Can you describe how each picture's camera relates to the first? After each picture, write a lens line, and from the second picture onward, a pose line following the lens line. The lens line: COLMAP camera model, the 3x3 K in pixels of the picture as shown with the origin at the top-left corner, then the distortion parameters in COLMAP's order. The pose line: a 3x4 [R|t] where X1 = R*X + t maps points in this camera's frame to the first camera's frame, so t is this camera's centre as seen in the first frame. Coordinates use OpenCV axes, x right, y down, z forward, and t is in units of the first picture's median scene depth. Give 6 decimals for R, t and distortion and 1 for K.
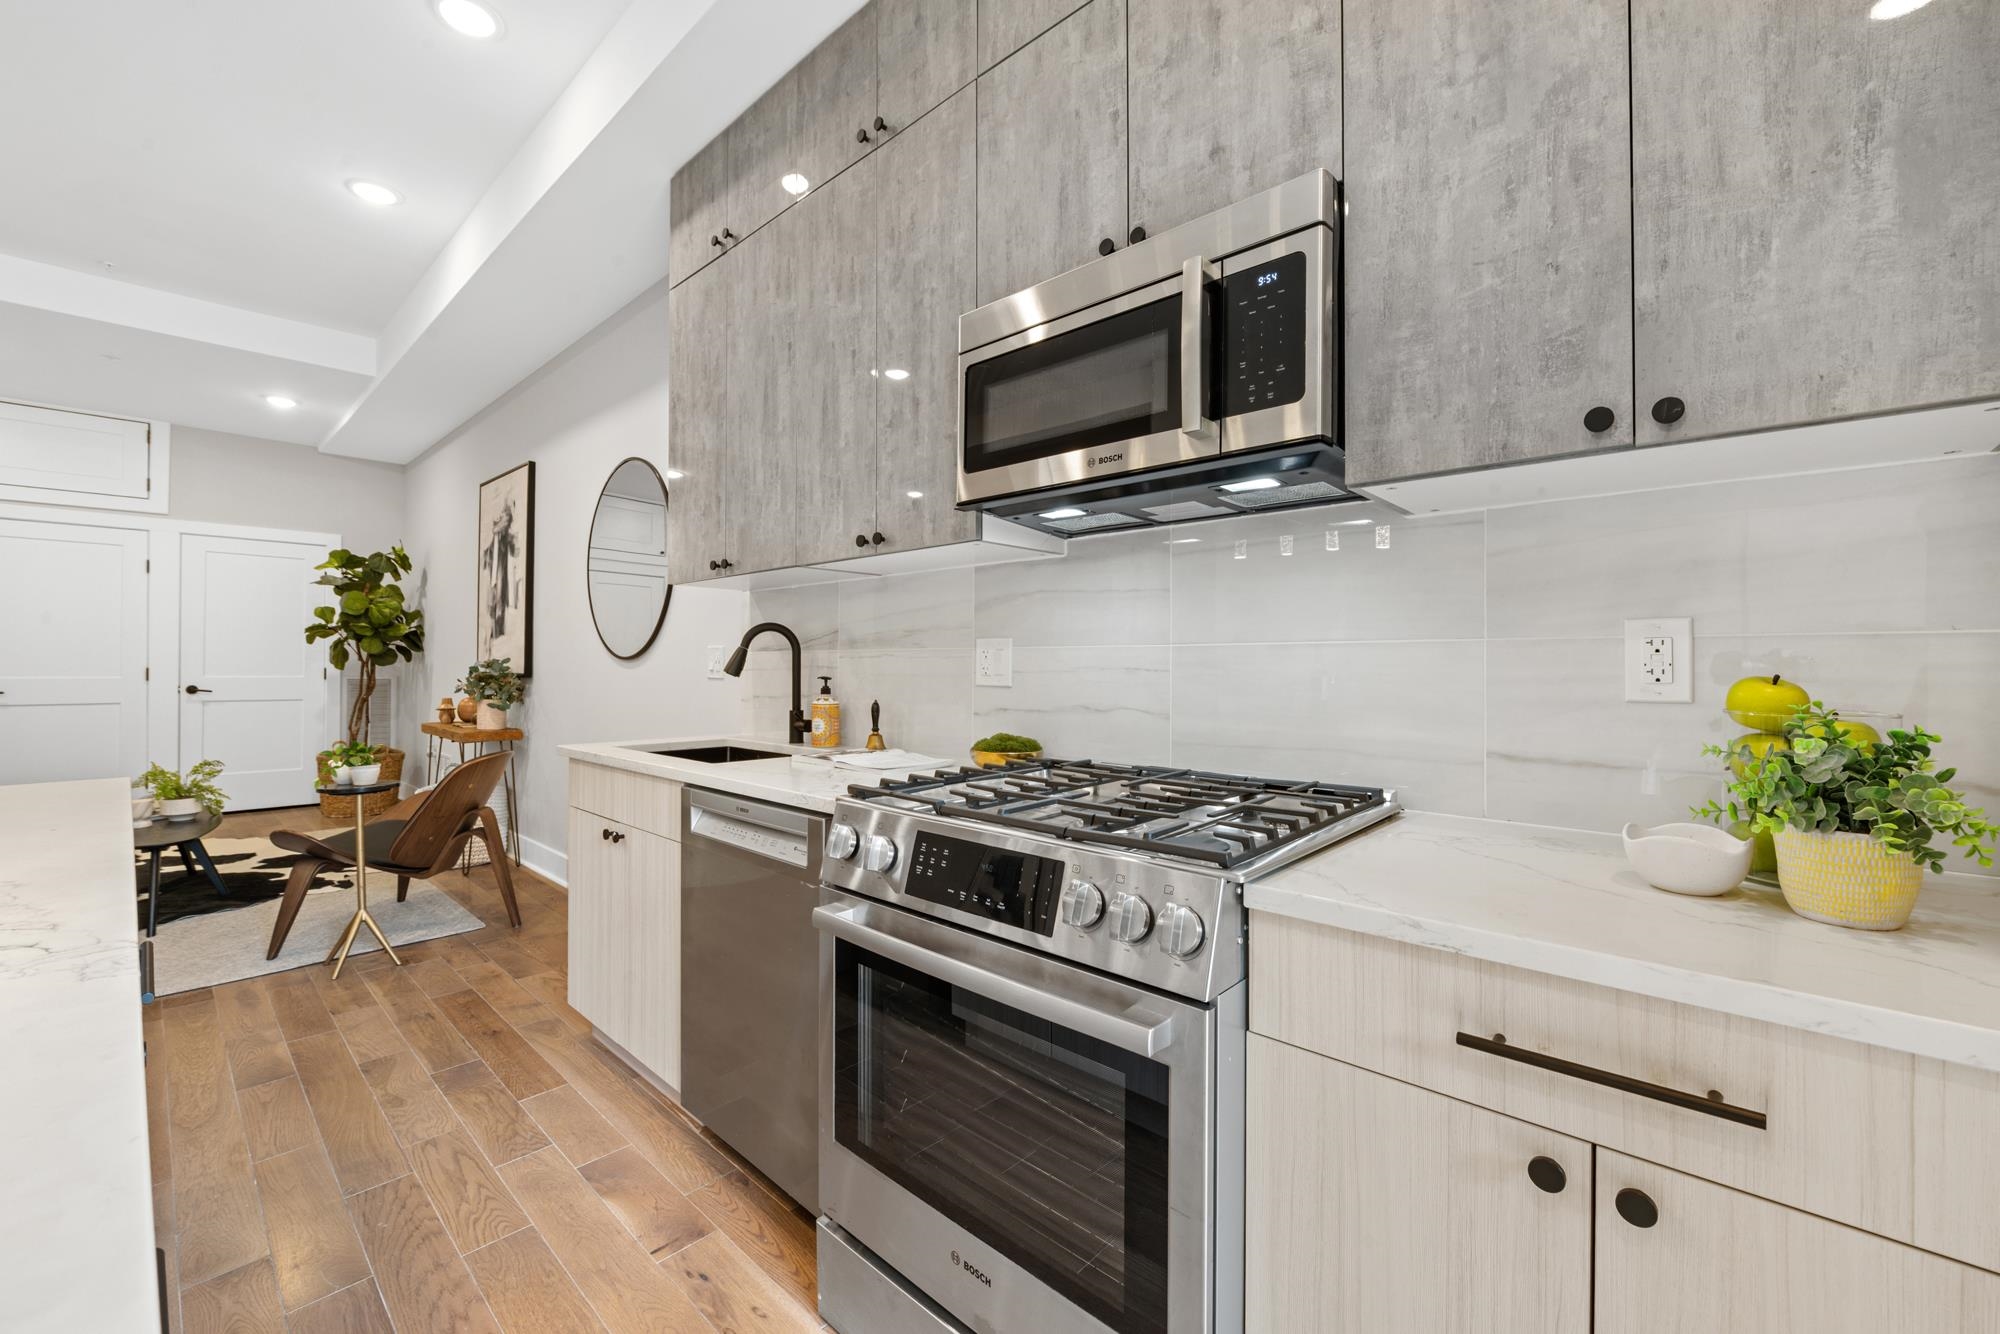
lens RADIAL K [[811.6, 0, 997.1], [0, 811.6, 657.8], [0, 0, 1]] dist [-0.010482, -0.000026]
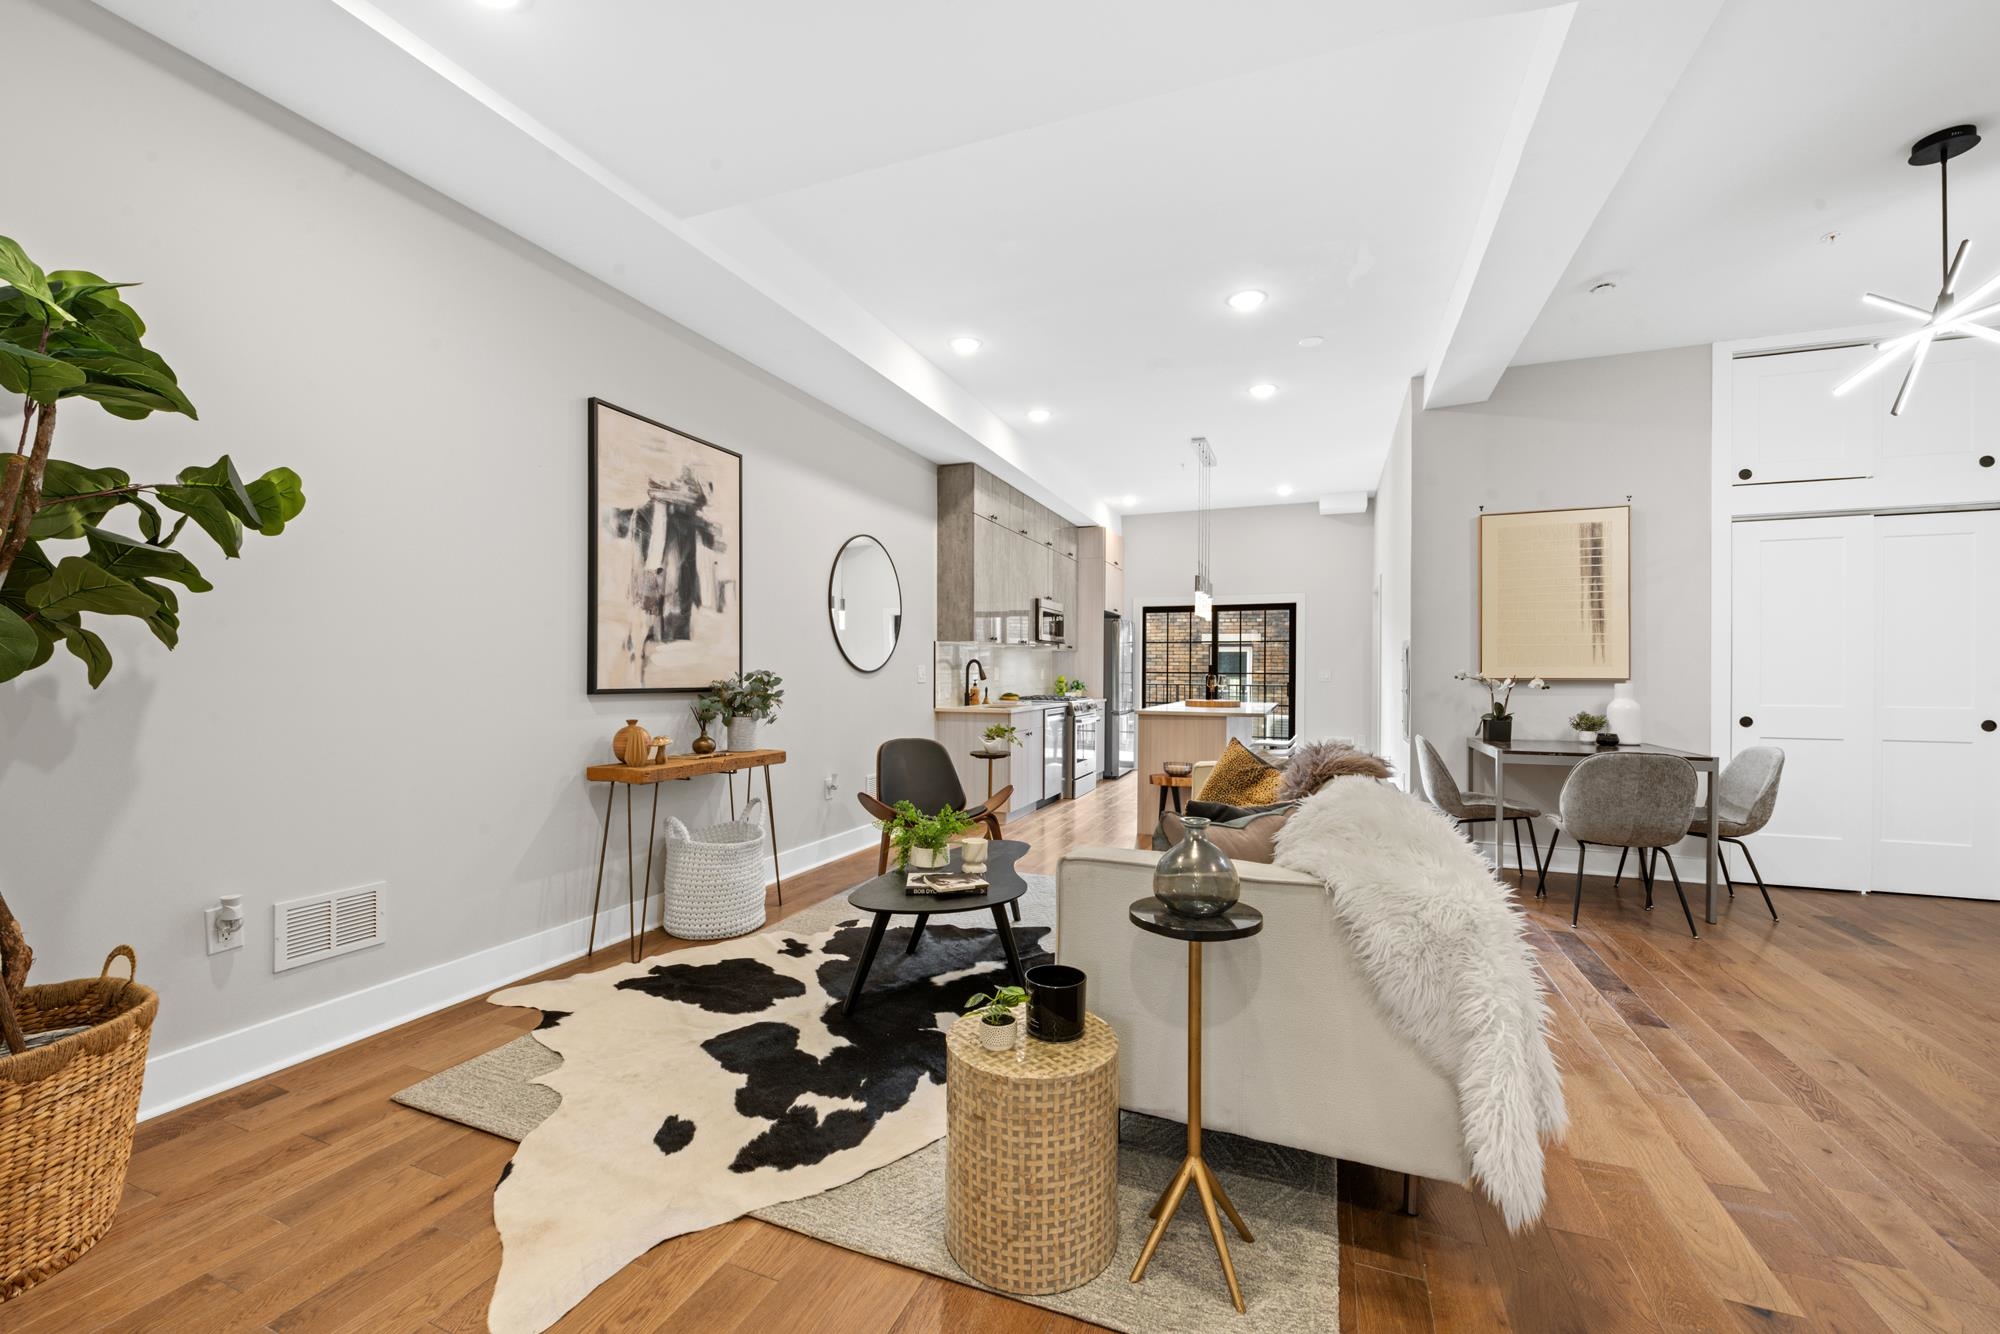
lens RADIAL K [[796.9, 0, 991.2], [0, 796.9, 677.5], [0, 0, 1]] dist [-0.010181, 0.000095]
pose [[-0.348362, -0.010473, 0.937302, -1.193624], [-0.013008, 0.999895, 0.006338, -0.000847], [-0.937270, -0.009984, -0.348462, 0.817327]]
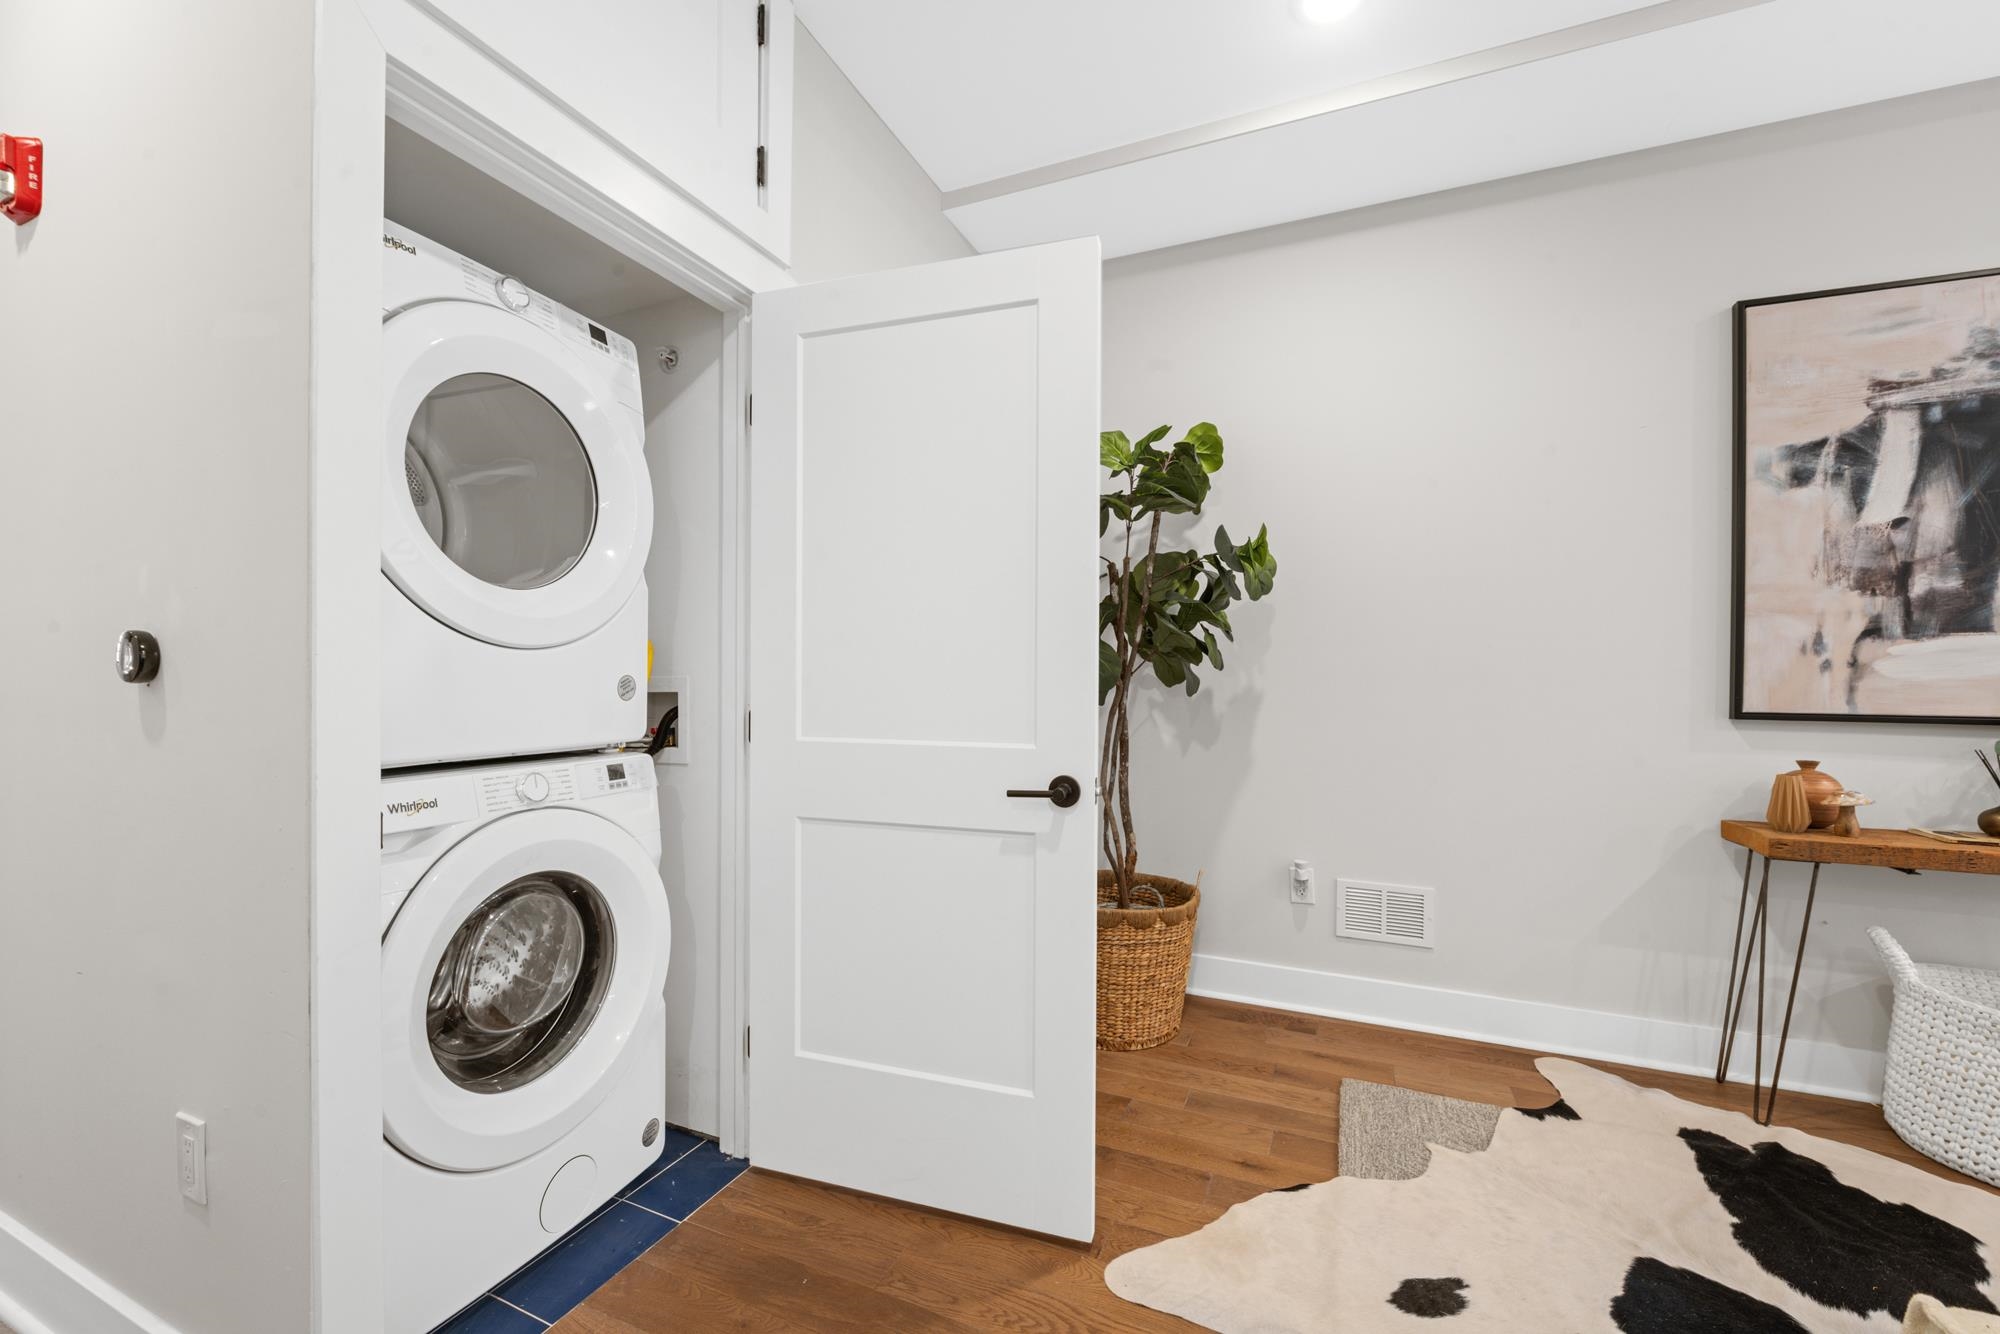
lens RADIAL K [[796.9, 0, 991.2], [0, 796.9, 677.5], [0, 0, 1]] dist [-0.010181, 0.000095]
pose [[0.945597, -0.001112, 0.325338, -1.051554], [-0.002824, 0.999928, 0.011628, -0.006152], [-0.325327, -0.011915, 0.945526, 0.631491]]
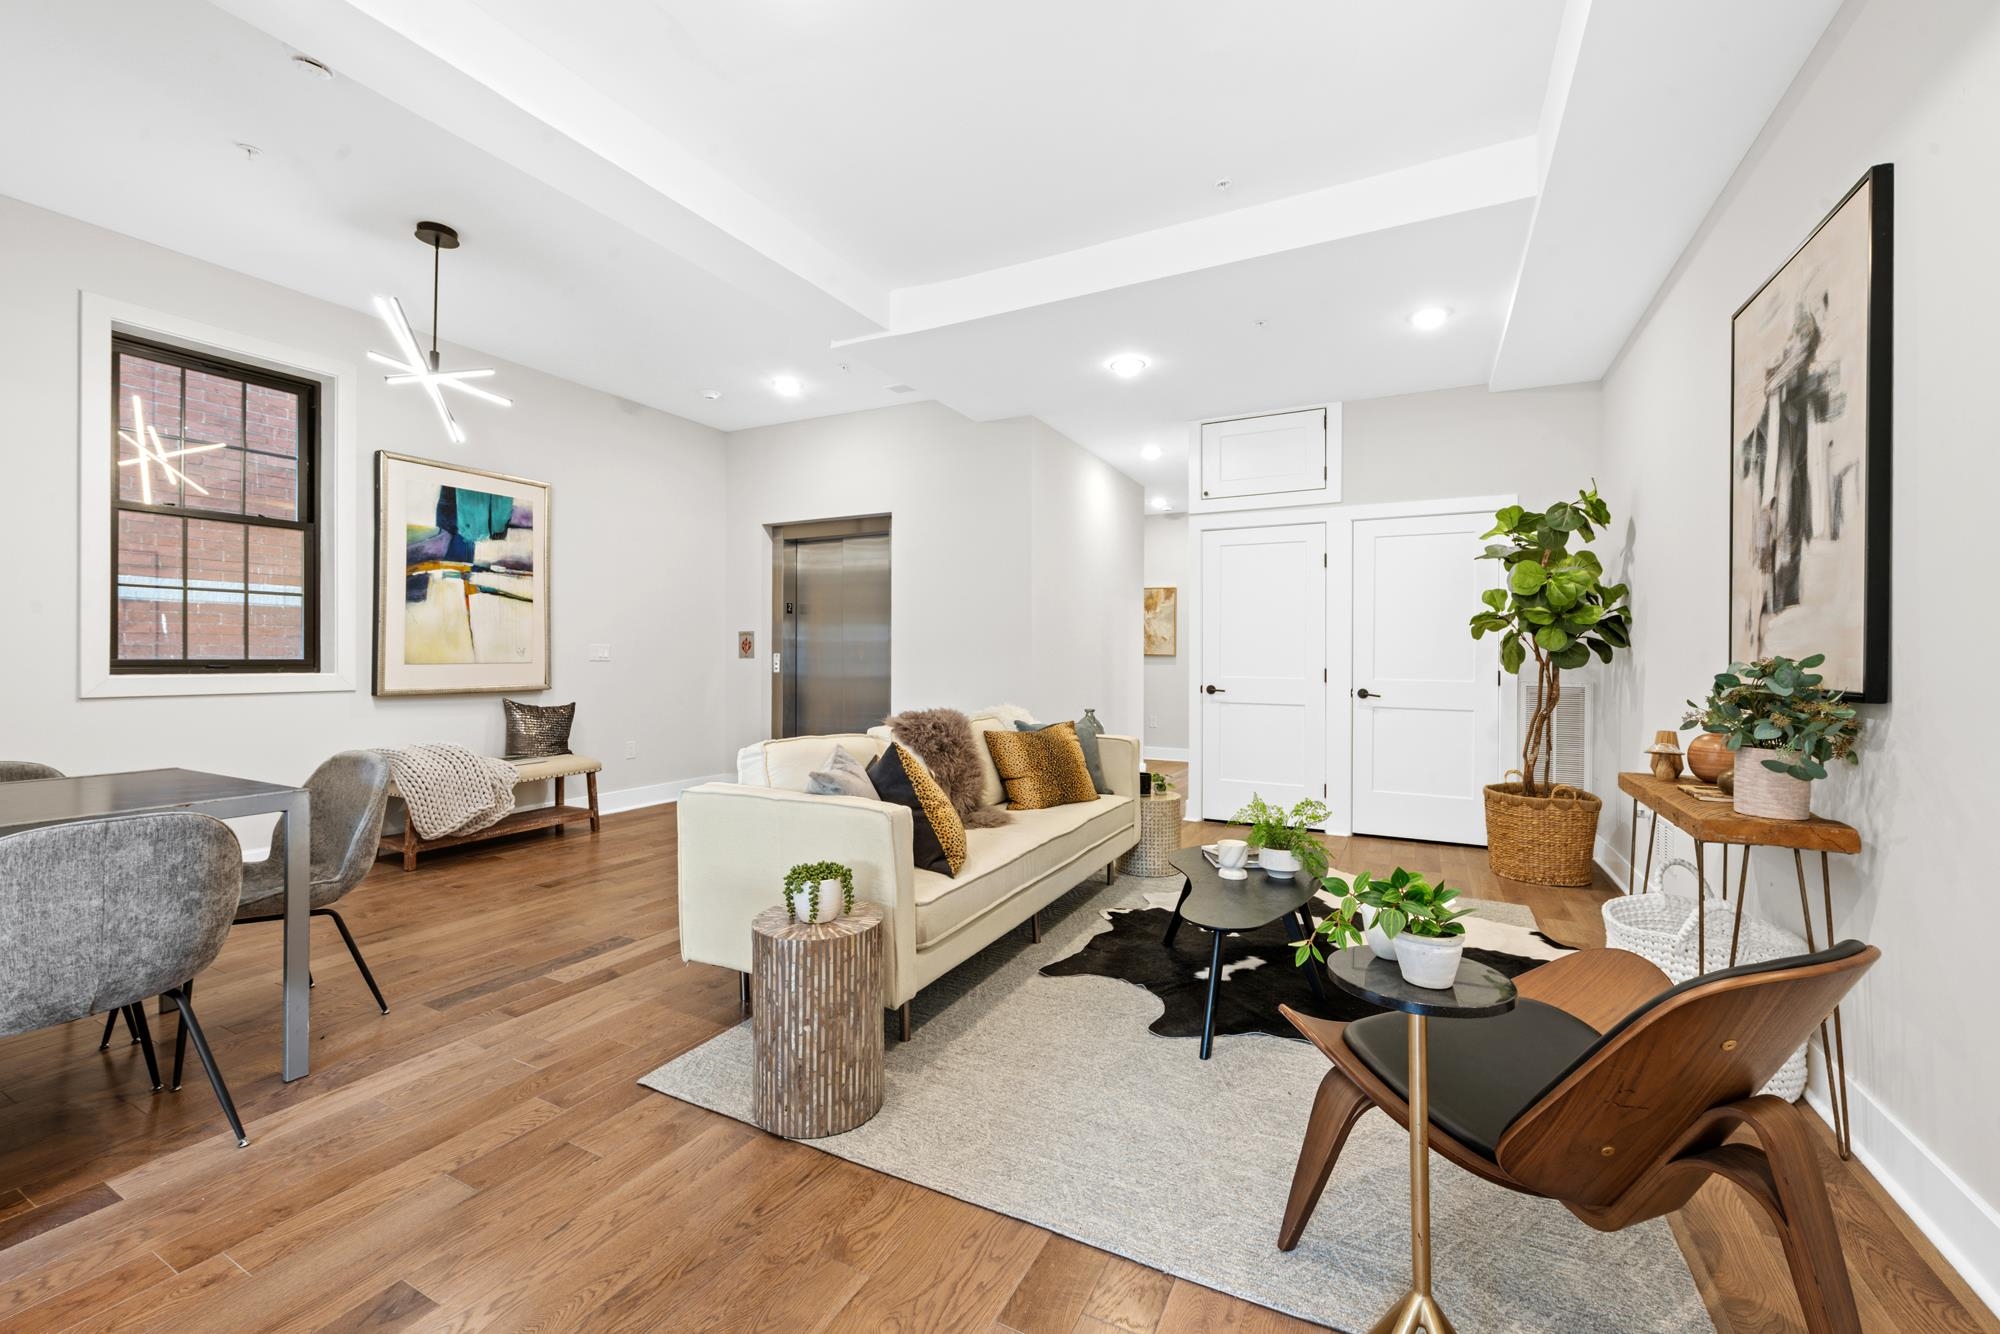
lens RADIAL K [[811.6, 0, 997.1], [0, 811.6, 657.8], [0, 0, 1]] dist [-0.010482, -0.000026]
pose [[0.268424, -0.003271, -0.963295, -0.243342], [0.002919, 0.999992, -0.002583, 0.001057], [0.963296, -0.002118, 0.268431, 0.365567]]
